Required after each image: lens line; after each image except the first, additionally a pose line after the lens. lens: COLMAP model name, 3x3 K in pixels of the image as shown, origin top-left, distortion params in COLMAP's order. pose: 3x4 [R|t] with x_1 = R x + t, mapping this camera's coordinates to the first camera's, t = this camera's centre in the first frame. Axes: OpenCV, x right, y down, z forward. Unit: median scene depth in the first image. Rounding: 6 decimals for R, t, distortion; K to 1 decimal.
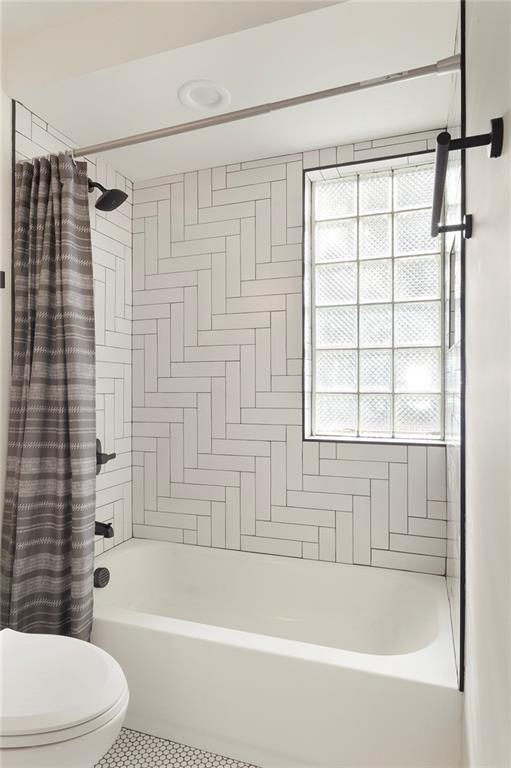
lens RADIAL K [[457.3, 0, 259.2], [0, 457.3, 384.1], [0, 0, 1]] dist [0.002637, -0.002179]
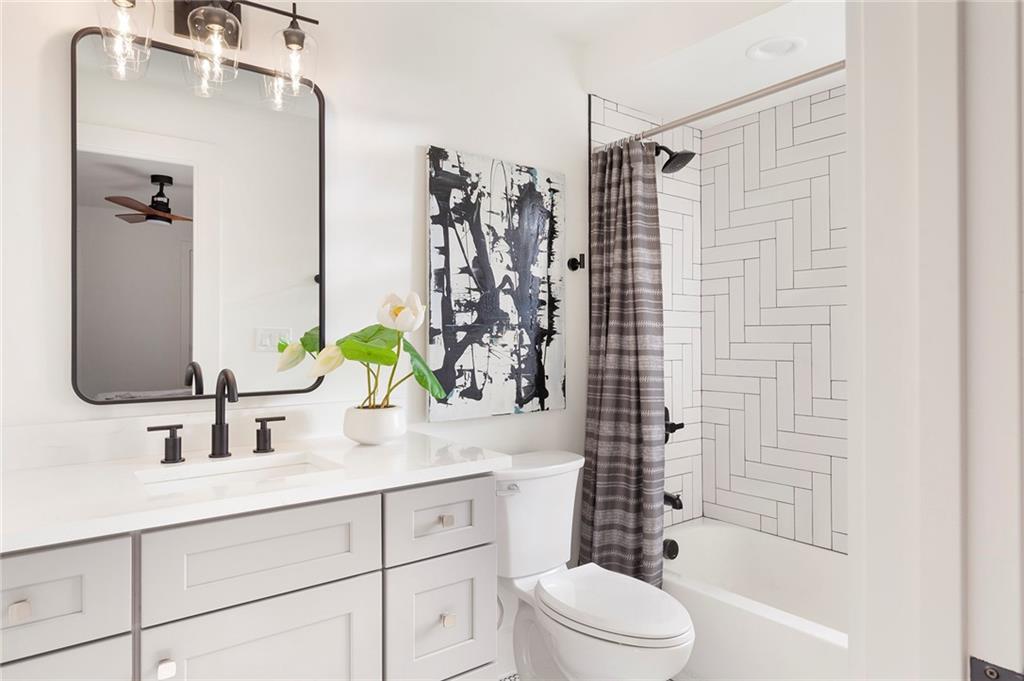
lens RADIAL K [[609.8, 0, 513.1], [0, 609.8, 334.7], [0, 0, 1]] dist [0.002637, -0.002179]
pose [[0.835577, -0.003957, -0.549359, 0.115692], [0.006488, 0.999975, 0.002666, -0.050991], [0.549335, -0.005792, 0.835582, -0.339076]]
